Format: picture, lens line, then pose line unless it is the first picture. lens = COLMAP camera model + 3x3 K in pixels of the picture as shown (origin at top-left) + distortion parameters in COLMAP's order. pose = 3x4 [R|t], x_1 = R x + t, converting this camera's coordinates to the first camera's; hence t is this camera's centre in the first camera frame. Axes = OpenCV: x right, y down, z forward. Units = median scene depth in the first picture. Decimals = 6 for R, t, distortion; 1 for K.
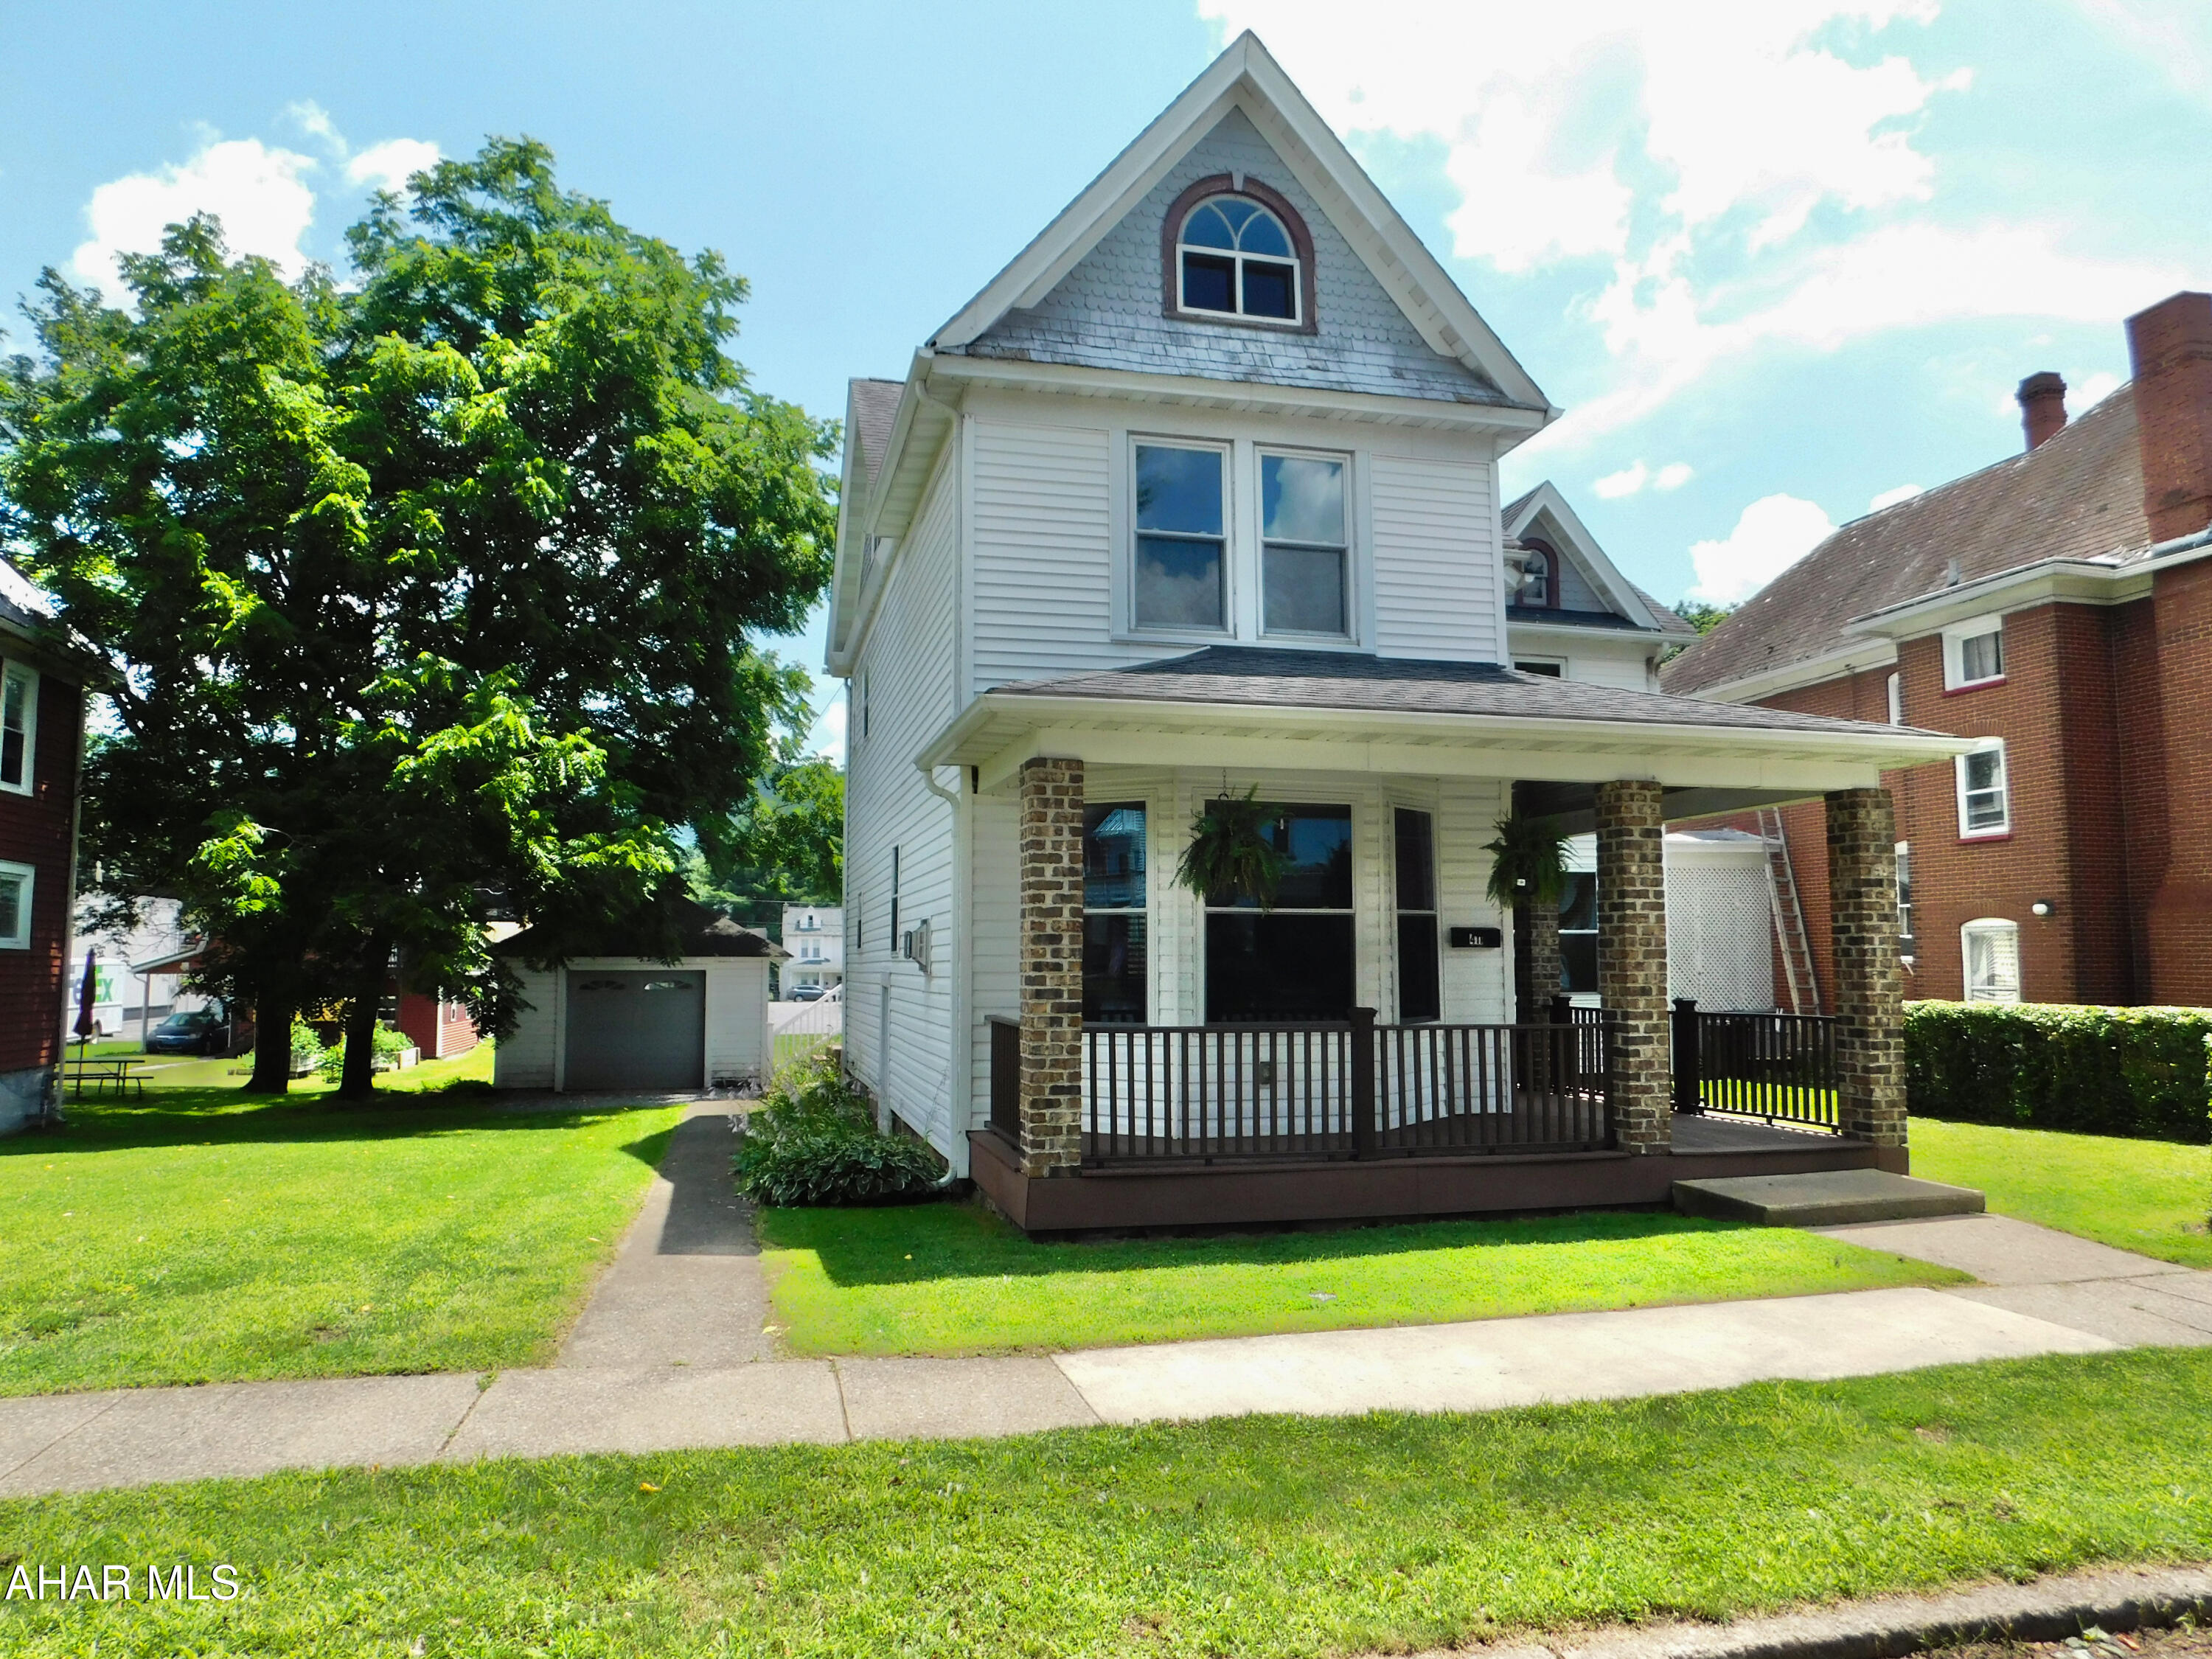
lens RADIAL K [[1465.4, 0, 1118.1], [0, 1465.4, 816.0], [0, 0, 1]] dist [-0.061743, 0.047933]
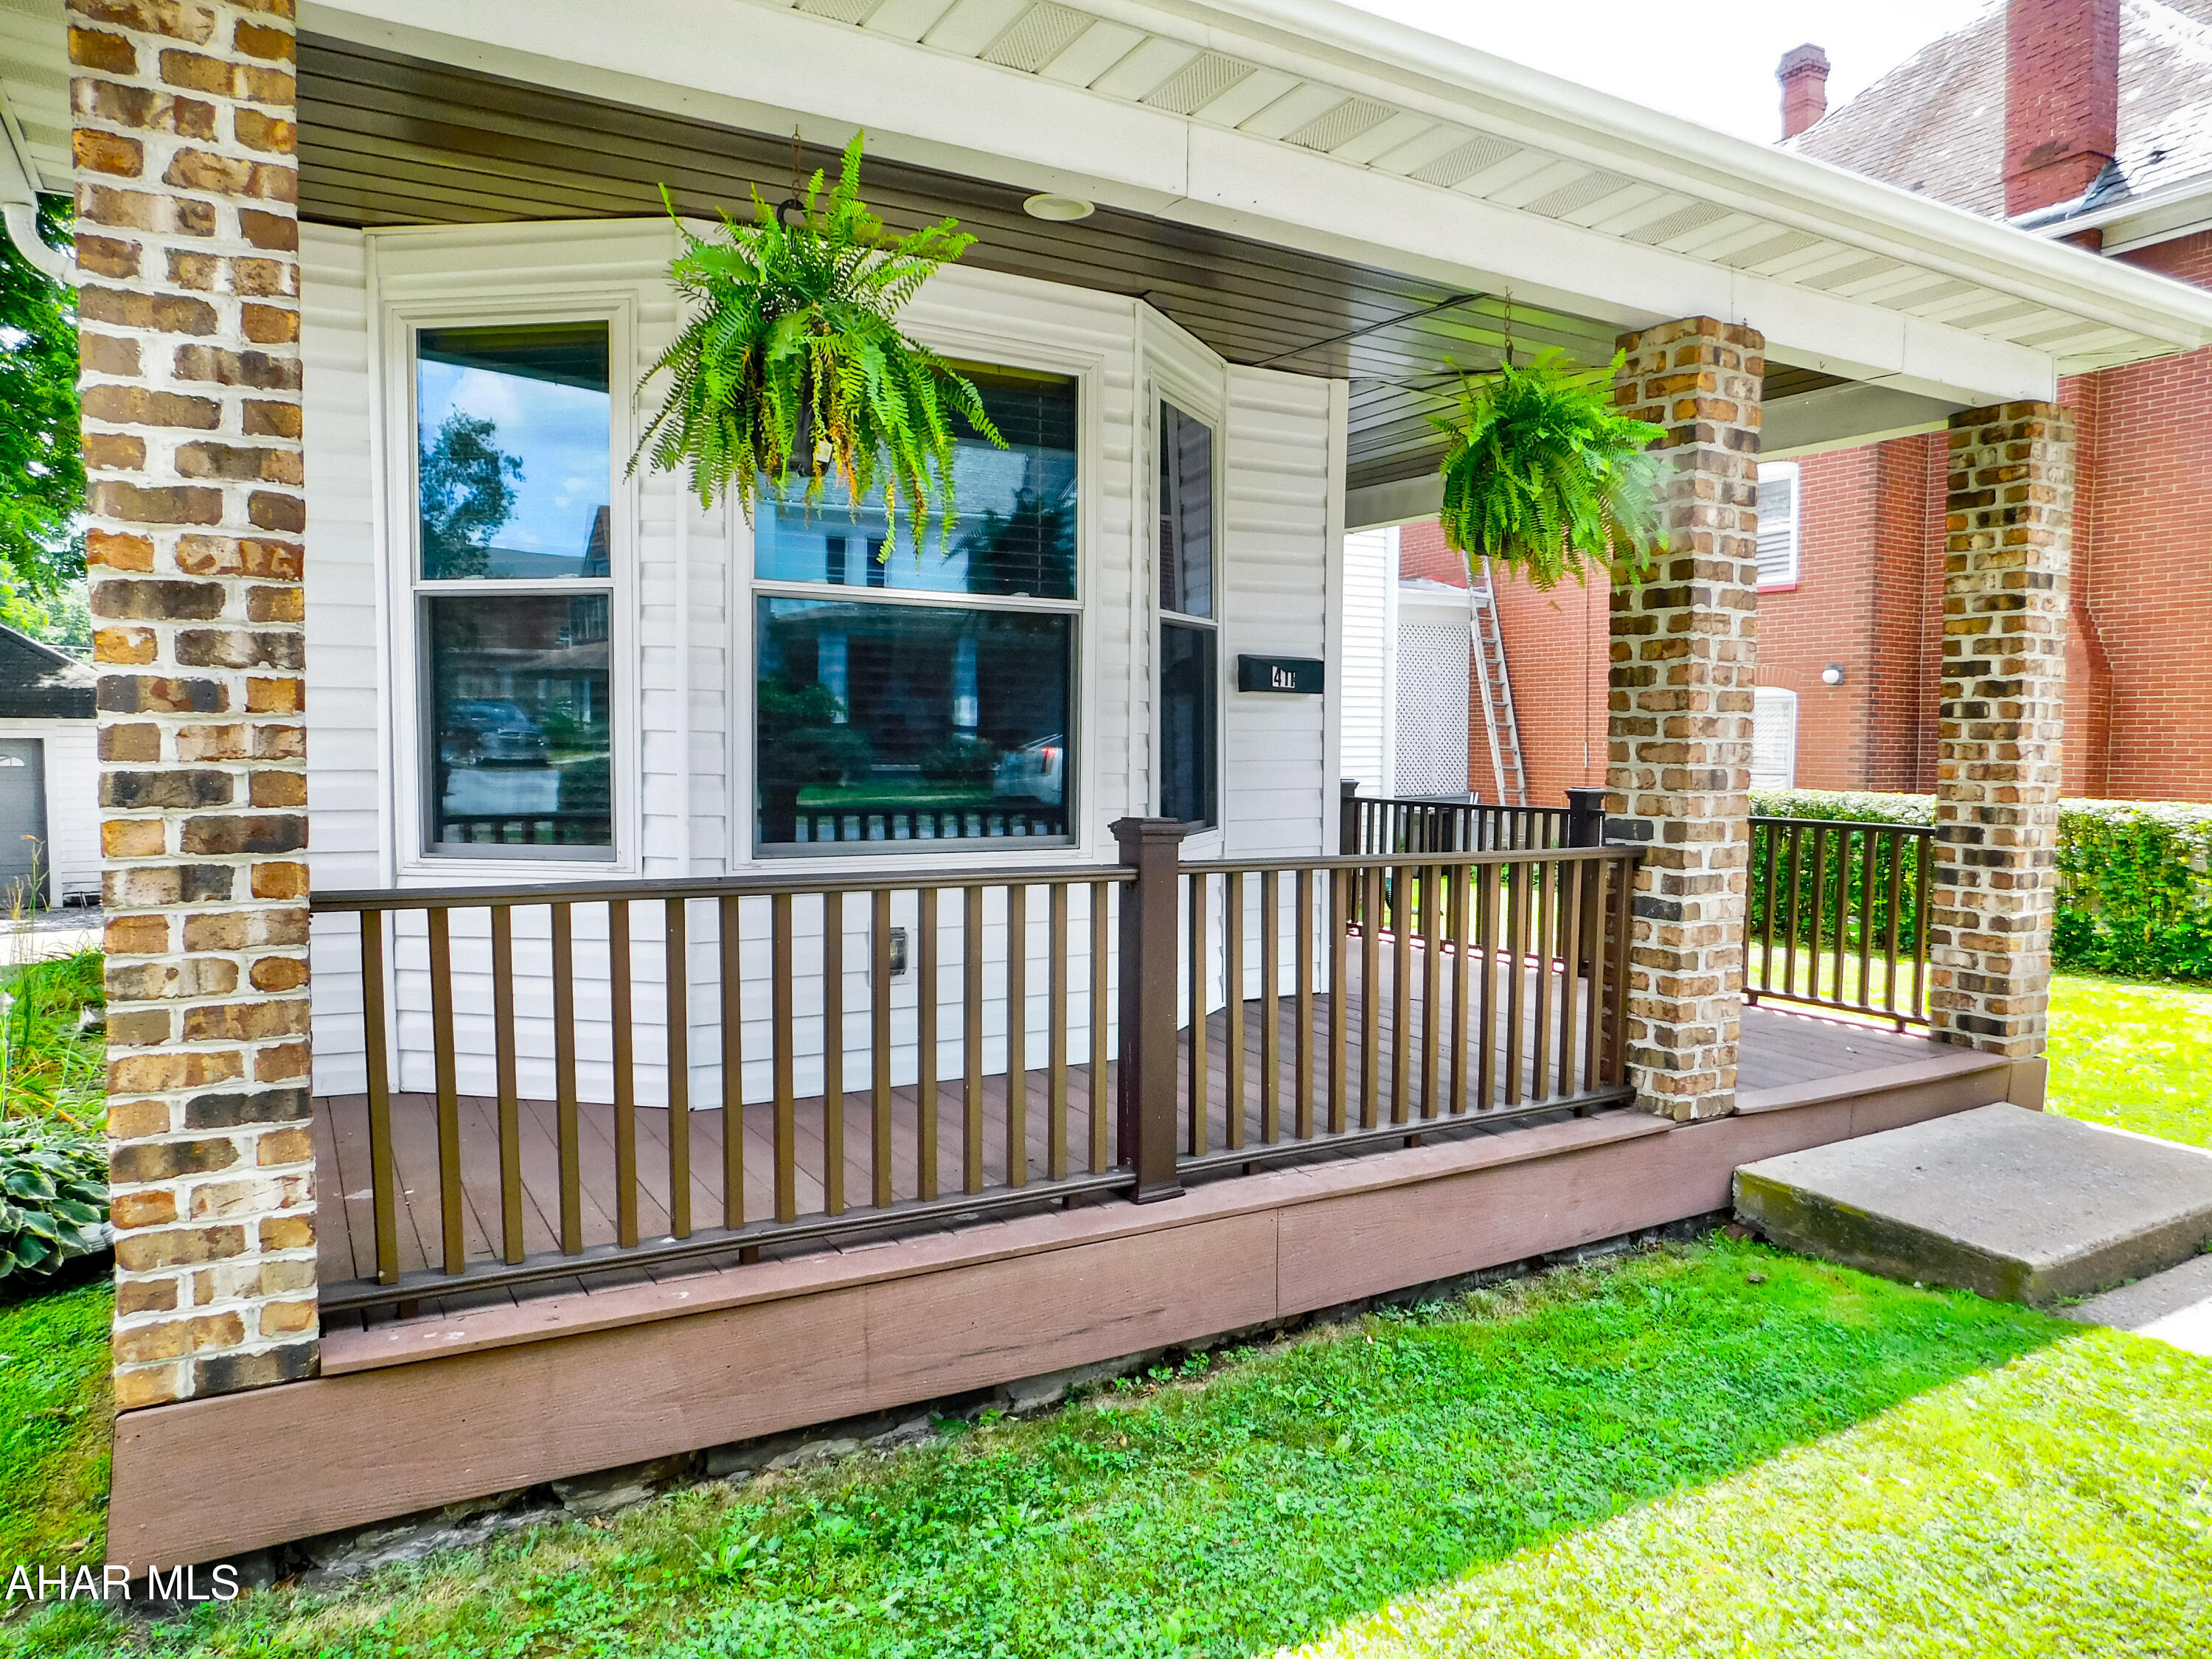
lens RADIAL K [[1465.4, 0, 1111.0], [0, 1465.4, 829.5], [0, 0, 1]] dist [-0.061743, 0.047933]
pose [[0.962595, -0.008606, 0.270807, 0.045466], [-0.035106, 0.987108, 0.156158, 0.065887], [-0.268659, -0.159824, 0.949883, 0.569729]]
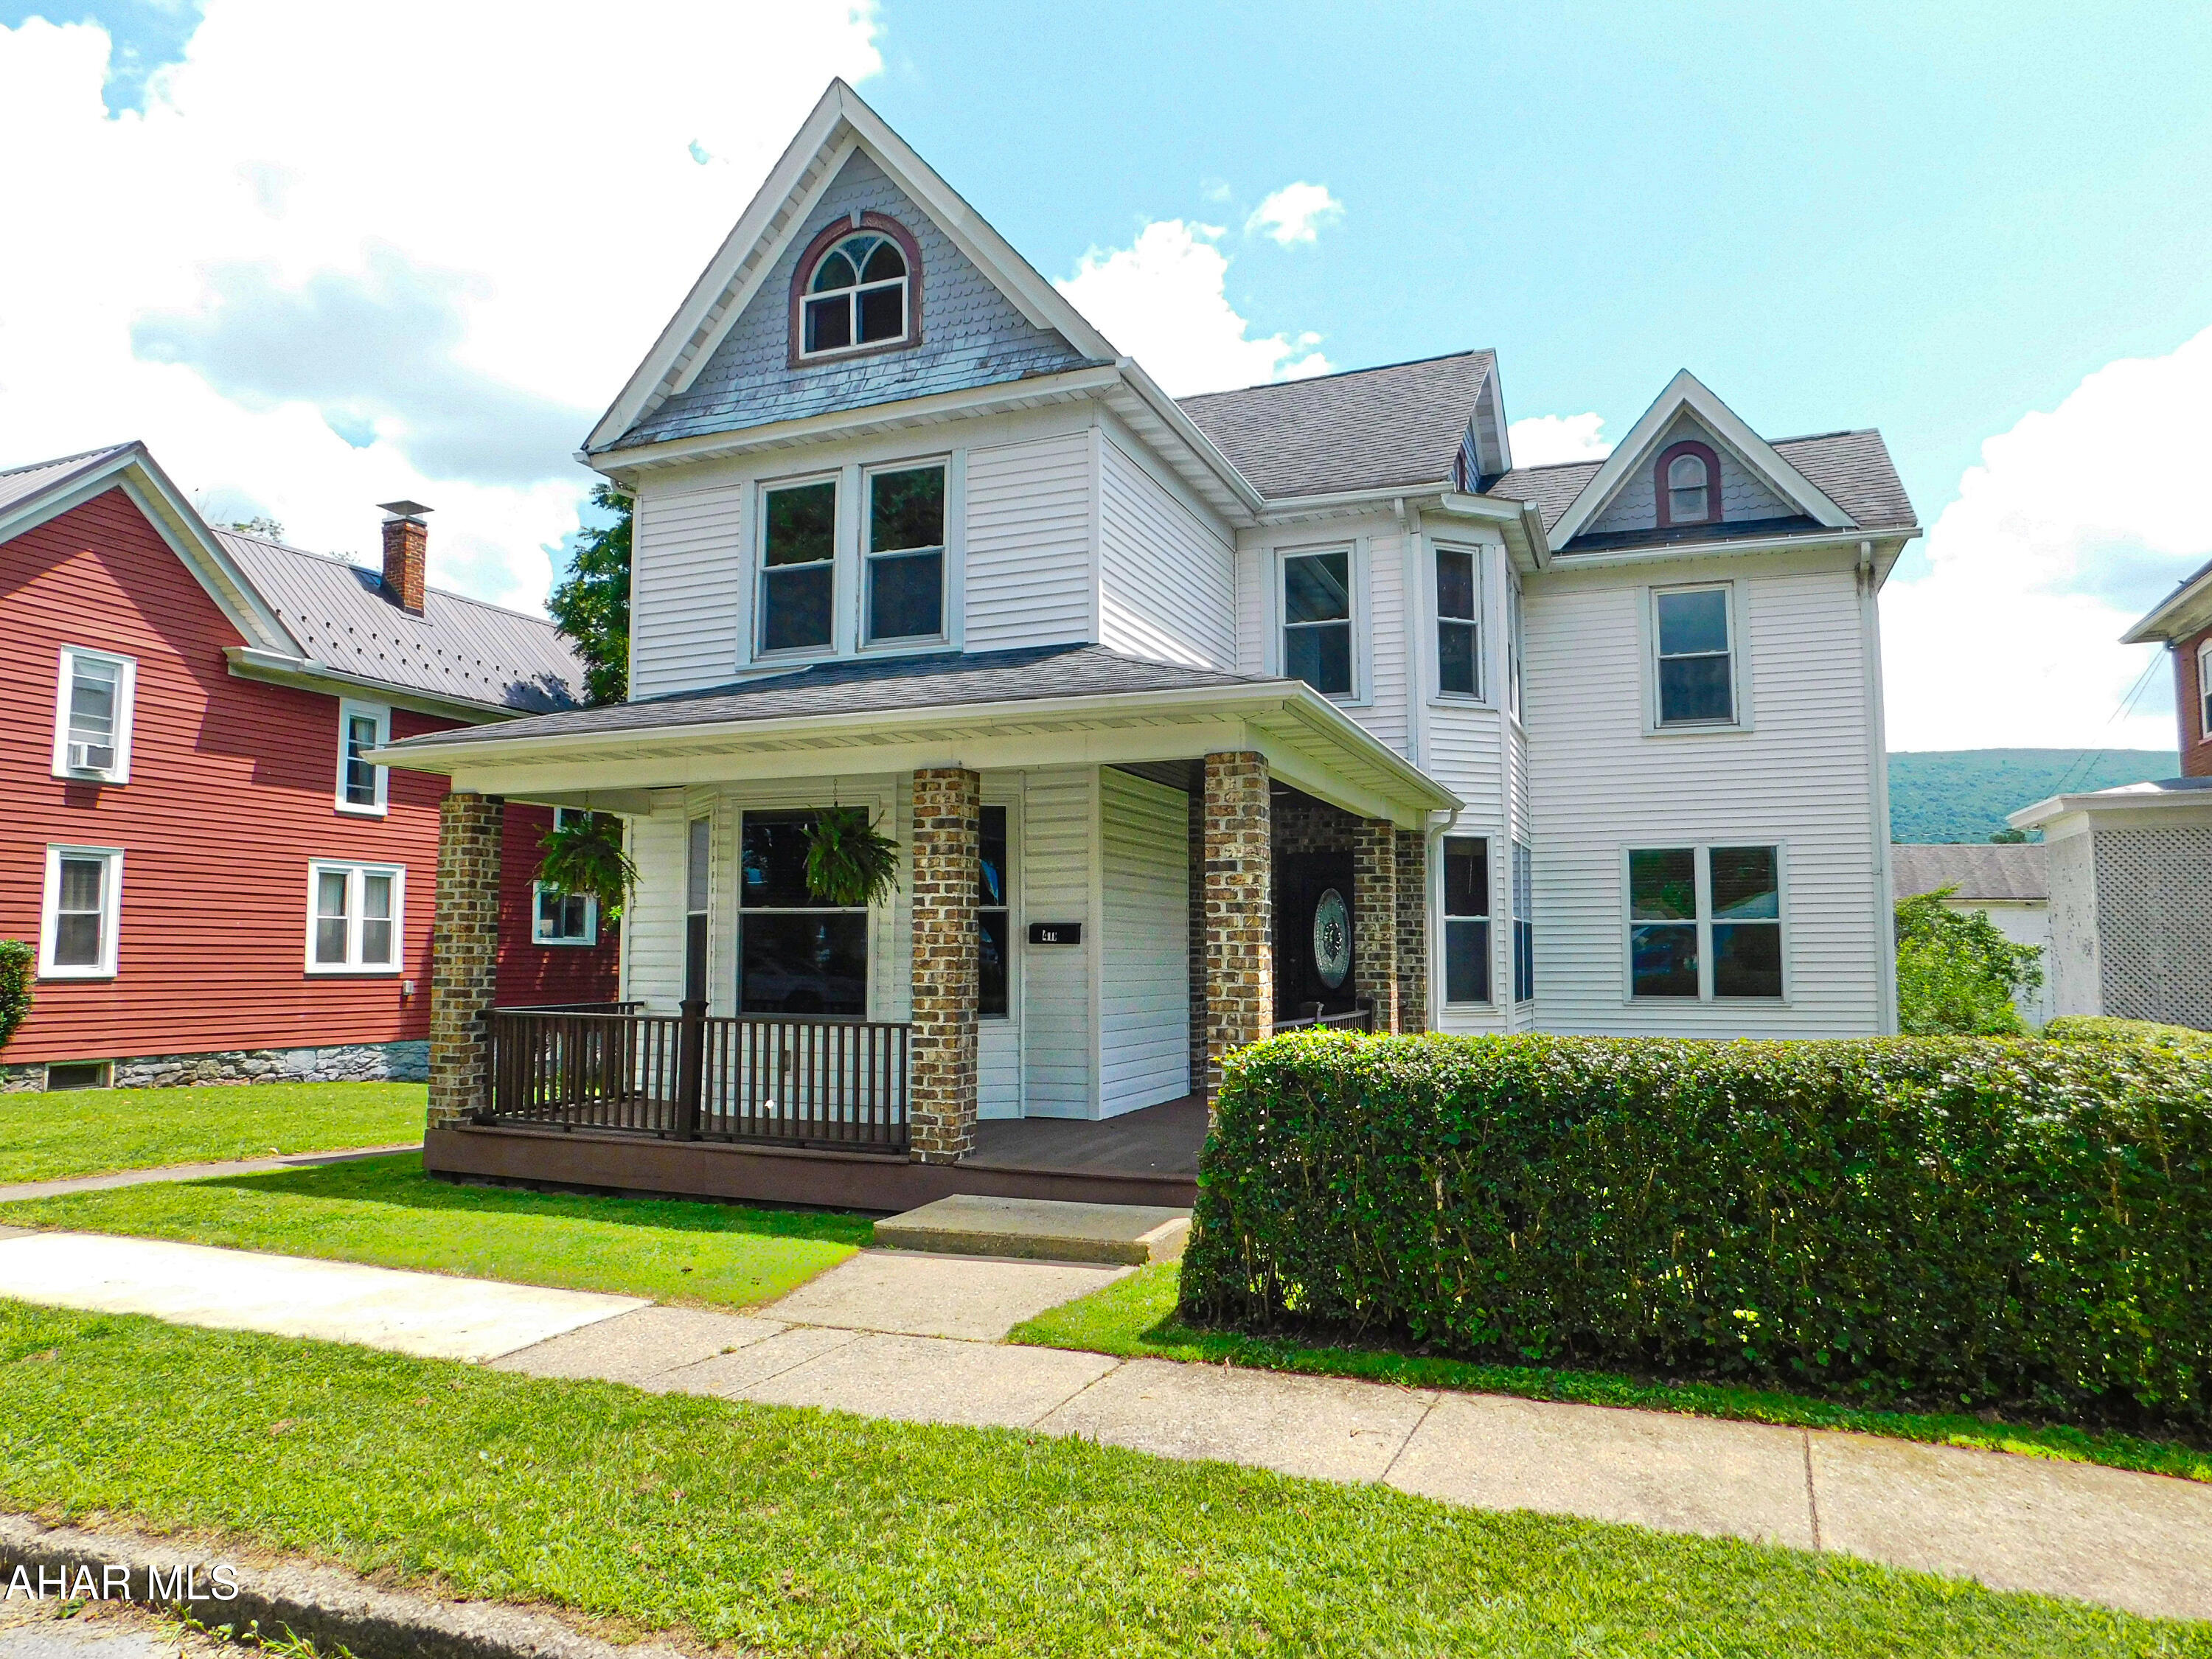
lens RADIAL K [[1465.4, 0, 1104.8], [0, 1465.4, 826.2], [0, 0, 1]] dist [-0.061743, 0.047933]
pose [[0.806393, -0.052238, -0.589069, 0.959713], [0.057742, 0.998287, -0.009482, 0.027471], [0.588555, -0.026368, 0.808027, 0.282545]]
